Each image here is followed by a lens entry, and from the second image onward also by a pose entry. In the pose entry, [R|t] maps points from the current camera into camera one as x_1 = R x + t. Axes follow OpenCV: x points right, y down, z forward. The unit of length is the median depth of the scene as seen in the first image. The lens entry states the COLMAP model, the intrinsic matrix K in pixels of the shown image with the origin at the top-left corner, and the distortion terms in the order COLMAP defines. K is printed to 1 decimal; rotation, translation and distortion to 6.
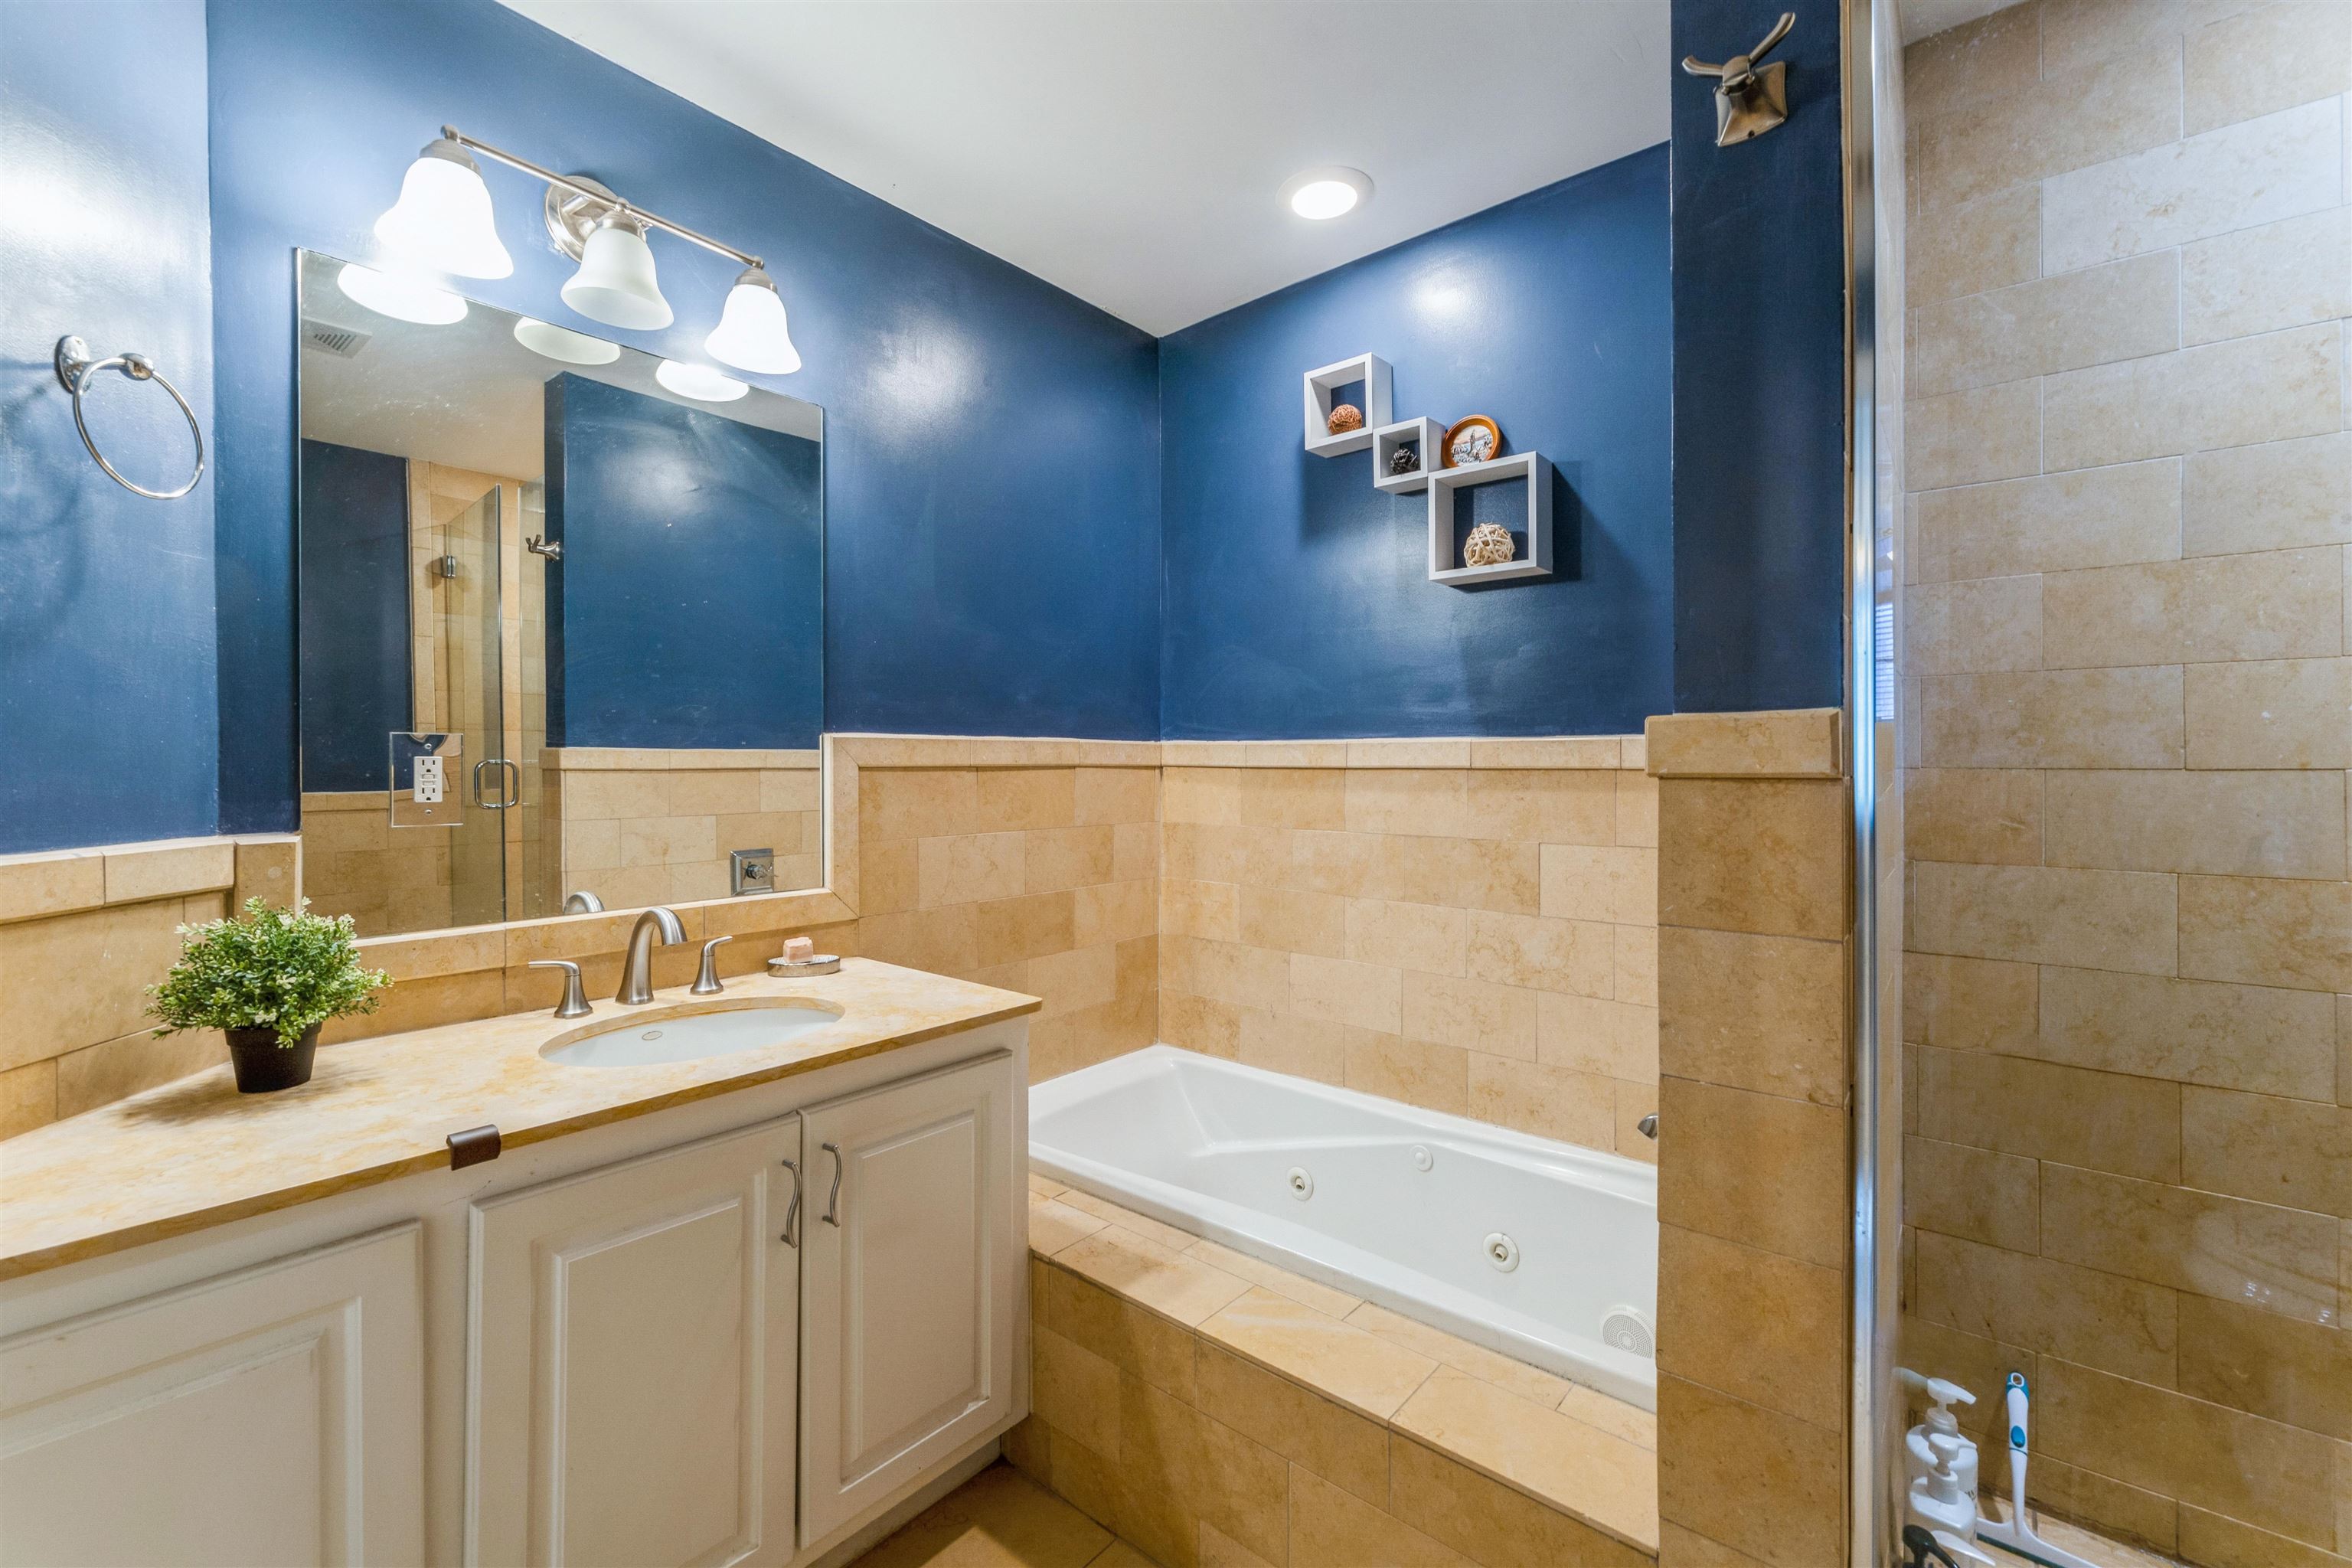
lens RADIAL K [[982.9, 0, 1177.6], [0, 982.9, 749.0], [0, 0, 1]] dist [0.000036, -0.000068]
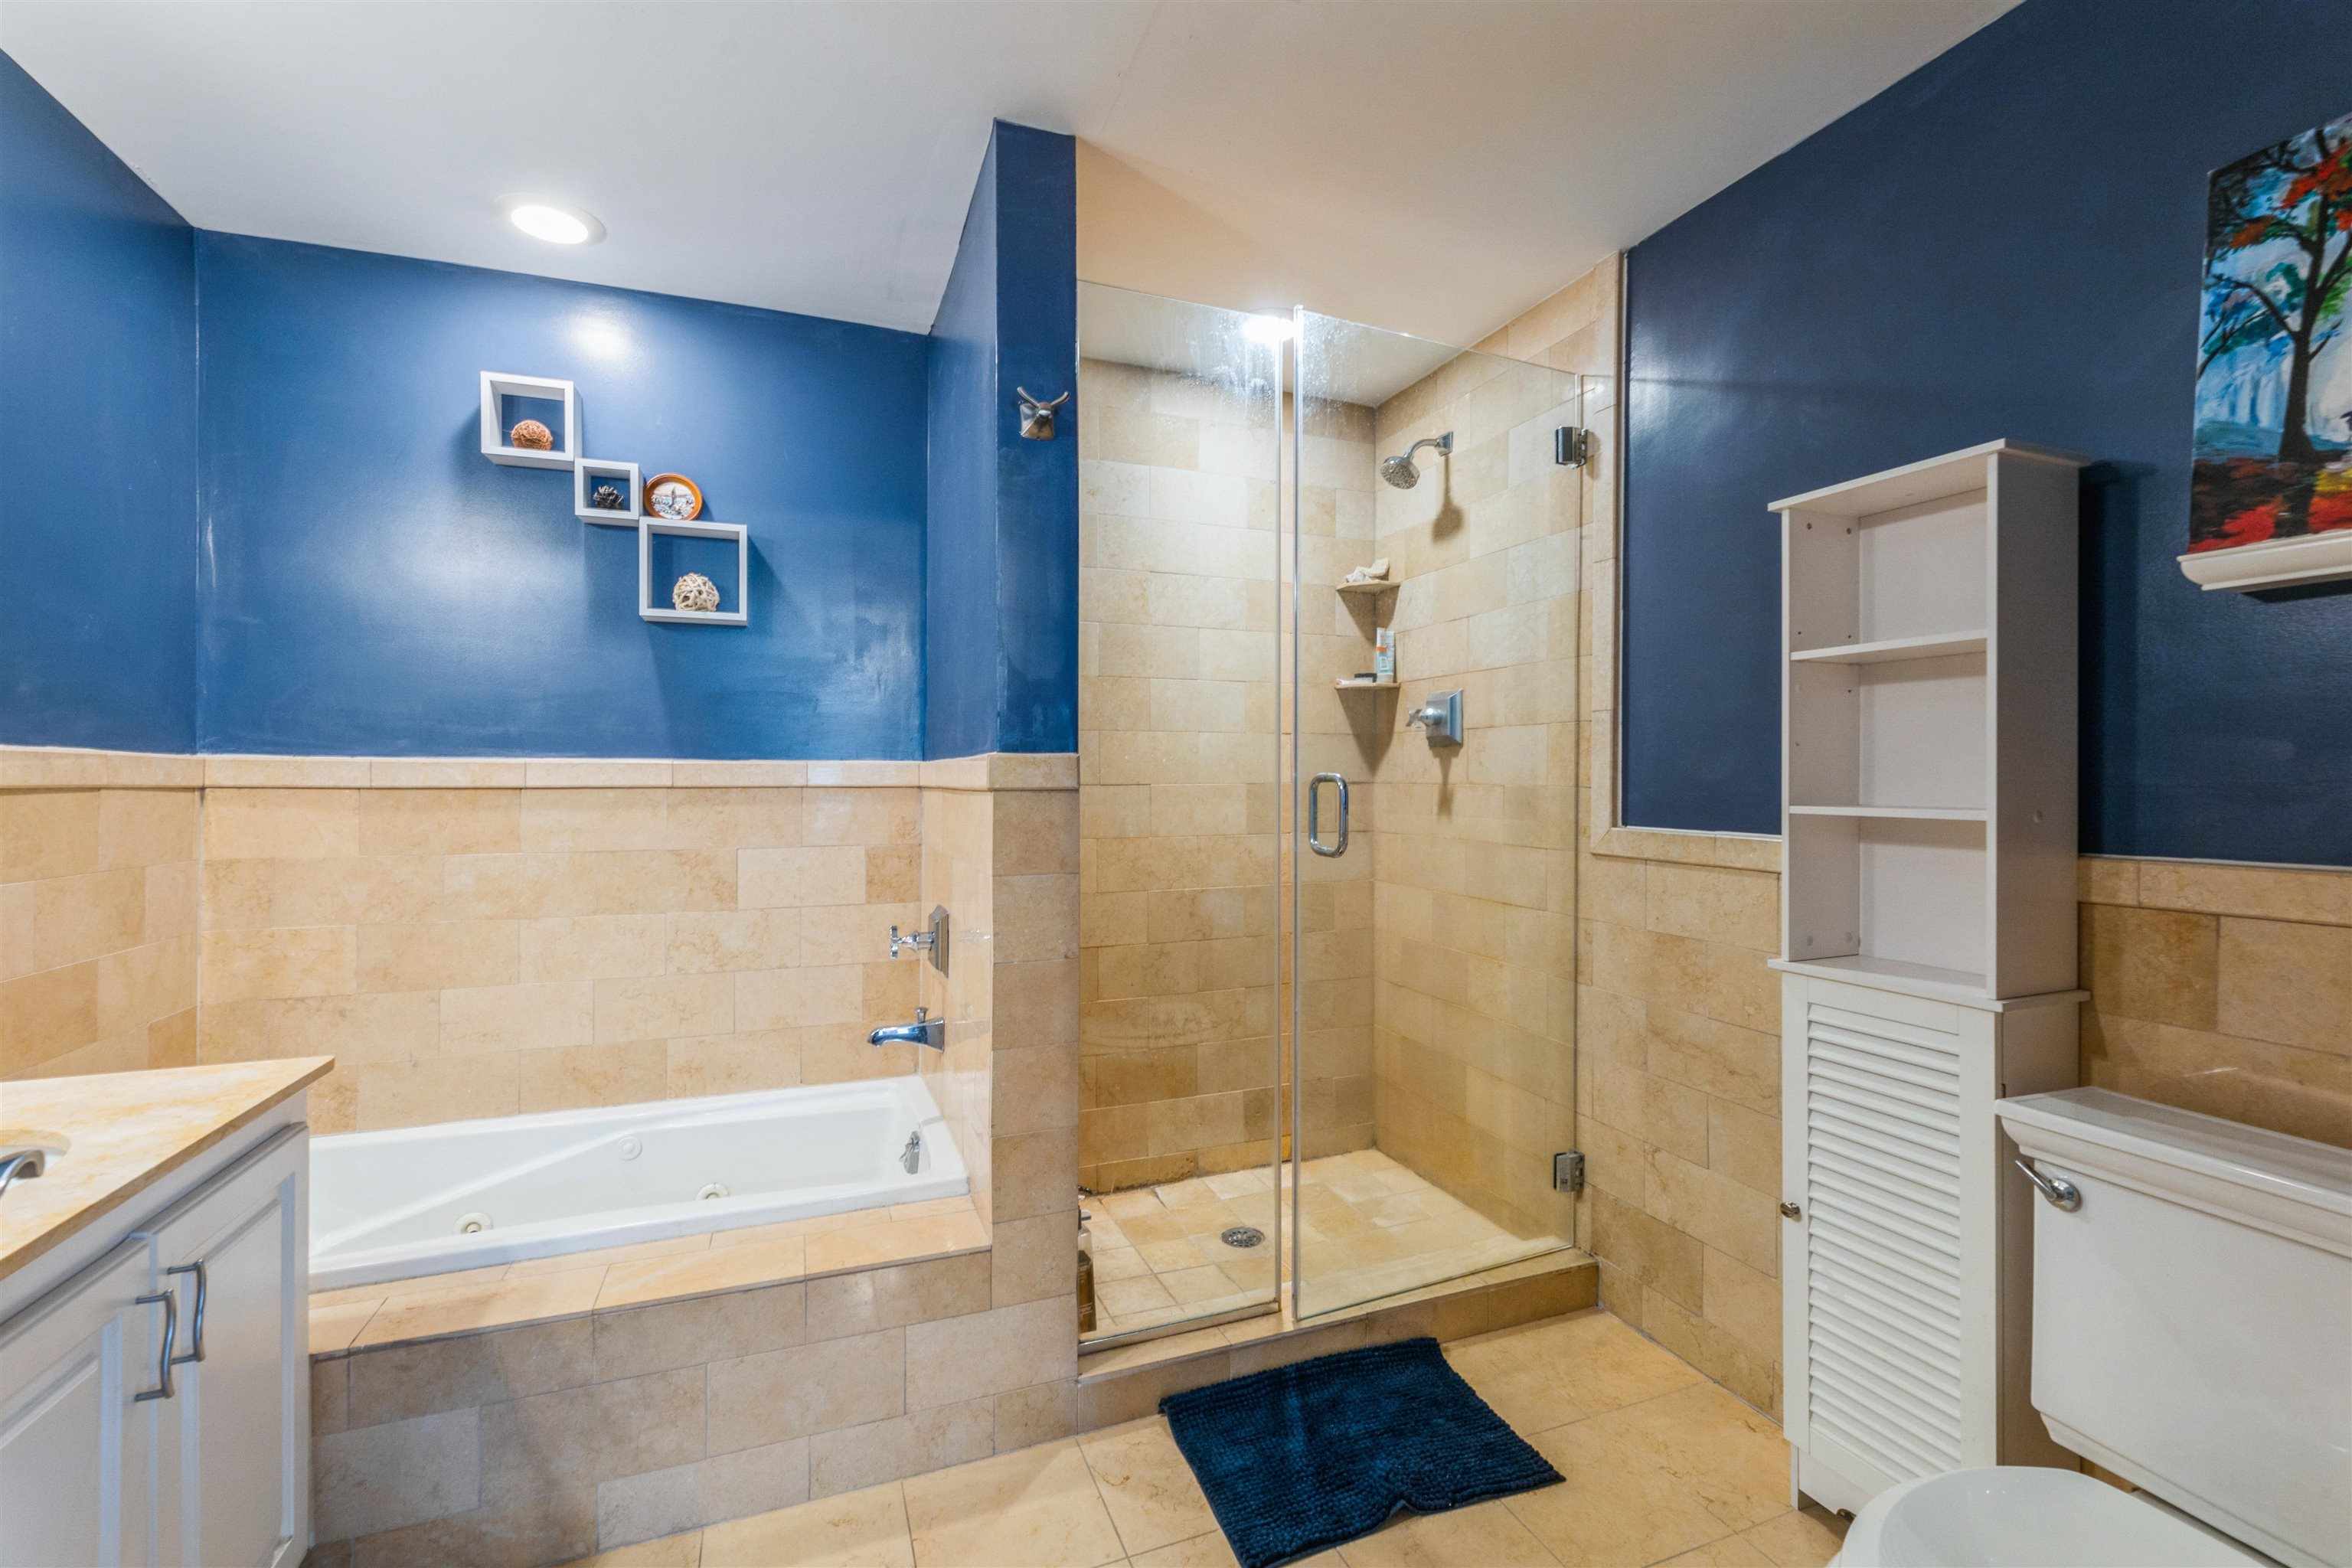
lens RADIAL K [[982.9, 0, 1177.6], [0, 982.9, 749.0], [0, 0, 1]] dist [0.000036, -0.000068]
pose [[0.486322, 0.027985, 0.873331, -0.395892], [-0.010337, 0.999601, -0.026274, -0.000257], [-0.873718, 0.003750, 0.486418, -0.051757]]
